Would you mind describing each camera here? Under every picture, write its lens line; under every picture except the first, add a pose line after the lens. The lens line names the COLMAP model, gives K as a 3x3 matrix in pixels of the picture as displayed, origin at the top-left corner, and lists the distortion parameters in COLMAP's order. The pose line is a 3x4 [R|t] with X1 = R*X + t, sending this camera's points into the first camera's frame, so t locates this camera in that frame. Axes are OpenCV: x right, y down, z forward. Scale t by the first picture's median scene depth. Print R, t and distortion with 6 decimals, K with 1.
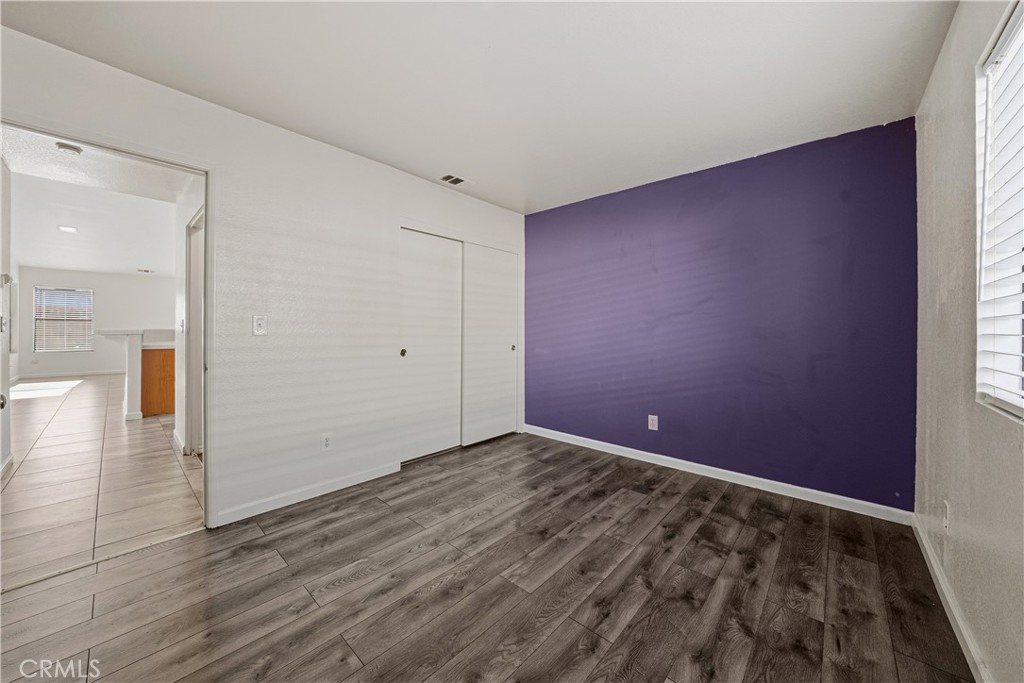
lens RADIAL K [[356.2, 0, 516.4], [0, 356.2, 330.5], [0, 0, 1]] dist [-0.012307, 0.000158]
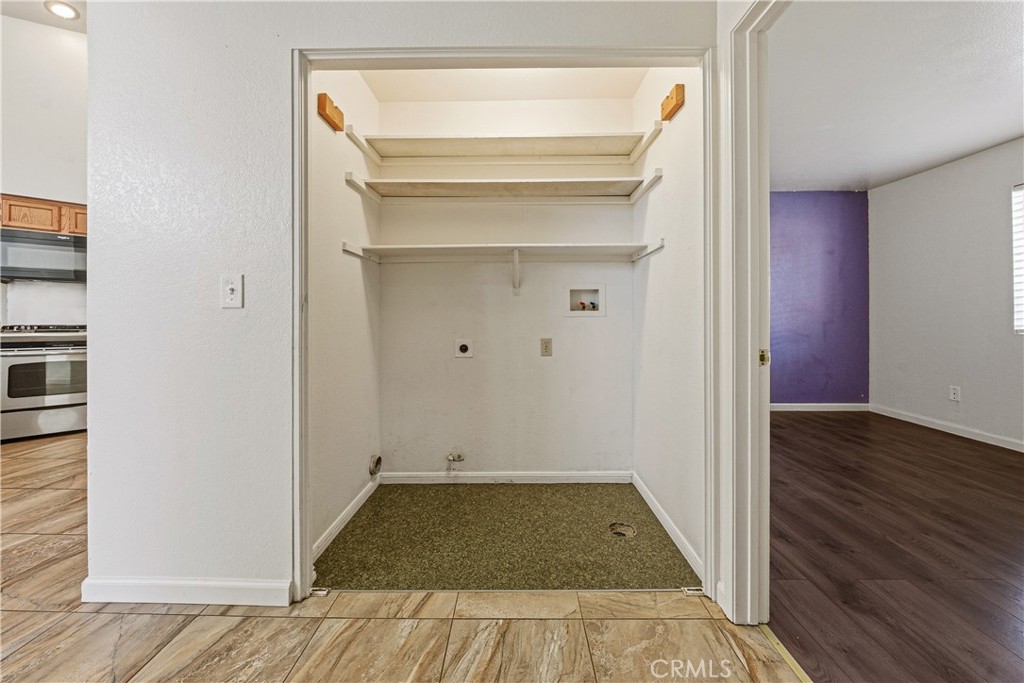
lens RADIAL K [[344.3, 0, 543.4], [0, 344.3, 316.1], [0, 0, 1]] dist [0.000050, 0.000080]
pose [[0.763471, -0.008374, 0.645788, -1.330235], [0.010840, 0.999941, 0.000150, 0.030215], [-0.645751, 0.006886, 0.763517, 0.681263]]
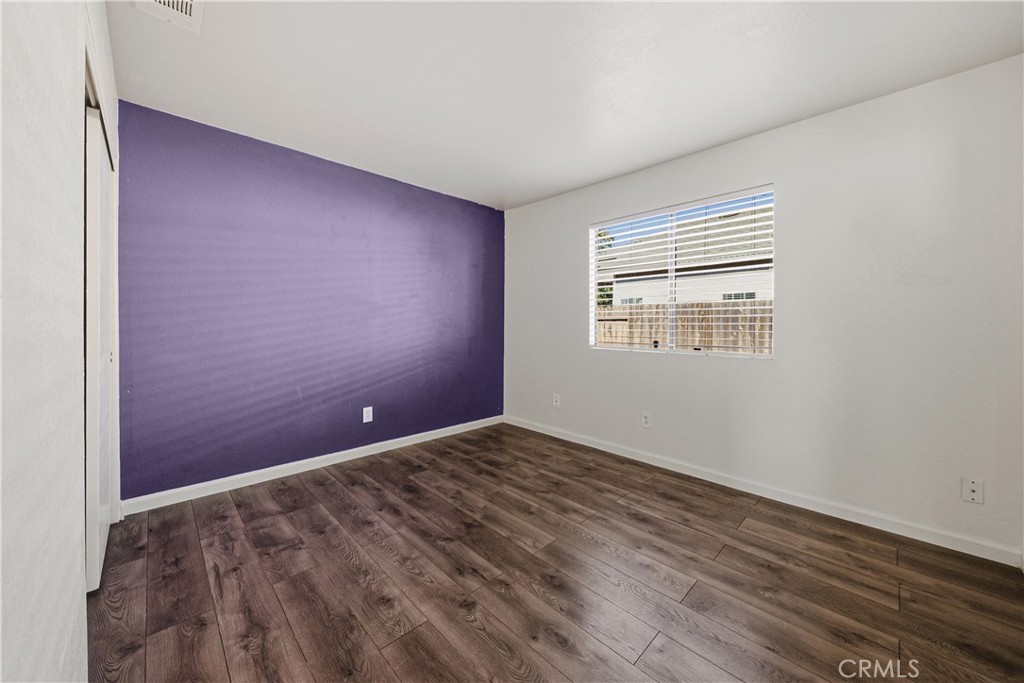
lens RADIAL K [[356.2, 0, 516.4], [0, 356.2, 330.5], [0, 0, 1]] dist [-0.012307, 0.000158]
pose [[0.101156, -0.023636, 0.994590, -0.797403], [-0.000441, 0.999717, 0.023803, -0.001662], [-0.994870, -0.002847, 0.101117, 0.691691]]
